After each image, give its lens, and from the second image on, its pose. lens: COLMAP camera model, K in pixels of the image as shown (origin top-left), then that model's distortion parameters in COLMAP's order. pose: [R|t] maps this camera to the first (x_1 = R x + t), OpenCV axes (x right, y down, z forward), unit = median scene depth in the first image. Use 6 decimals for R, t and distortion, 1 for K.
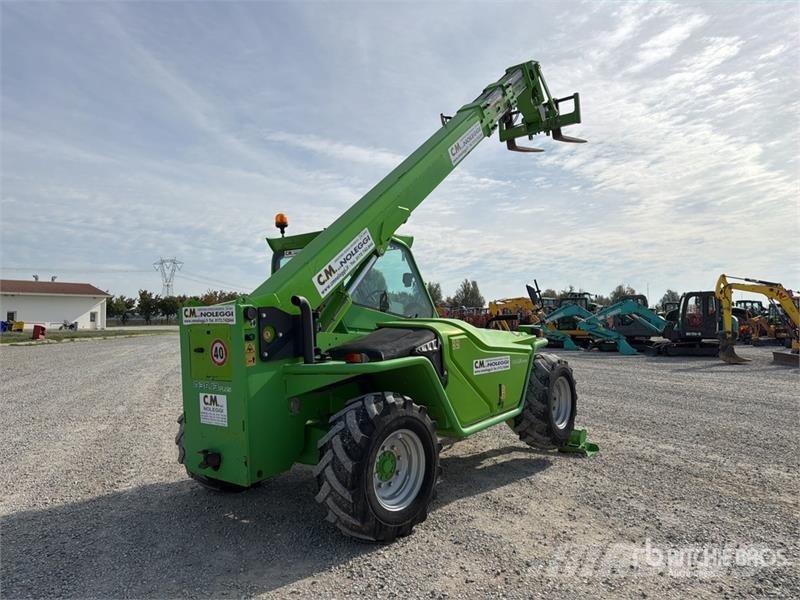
lens RADIAL K [[555.1, 0, 401.1], [0, 555.1, 296.7], [0, 0, 1]] dist [0.097115, -0.135283]
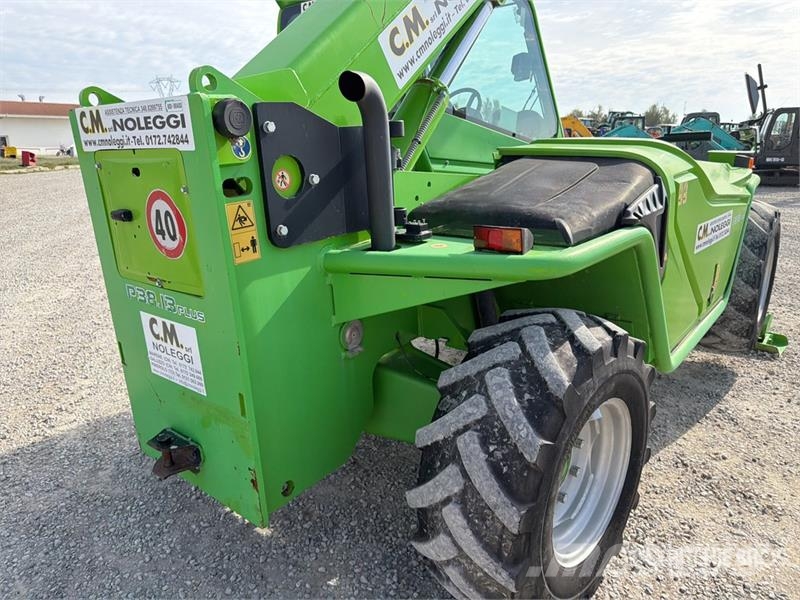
lens RADIAL K [[555.1, 0, 401.1], [0, 555.1, 296.7], [0, 0, 1]] dist [0.097115, -0.135283]
pose [[0.999722, 0.004519, -0.023136, -0.141569], [0.002634, 0.953888, 0.300151, 0.027969], [0.023426, -0.300128, 0.953611, 0.579904]]
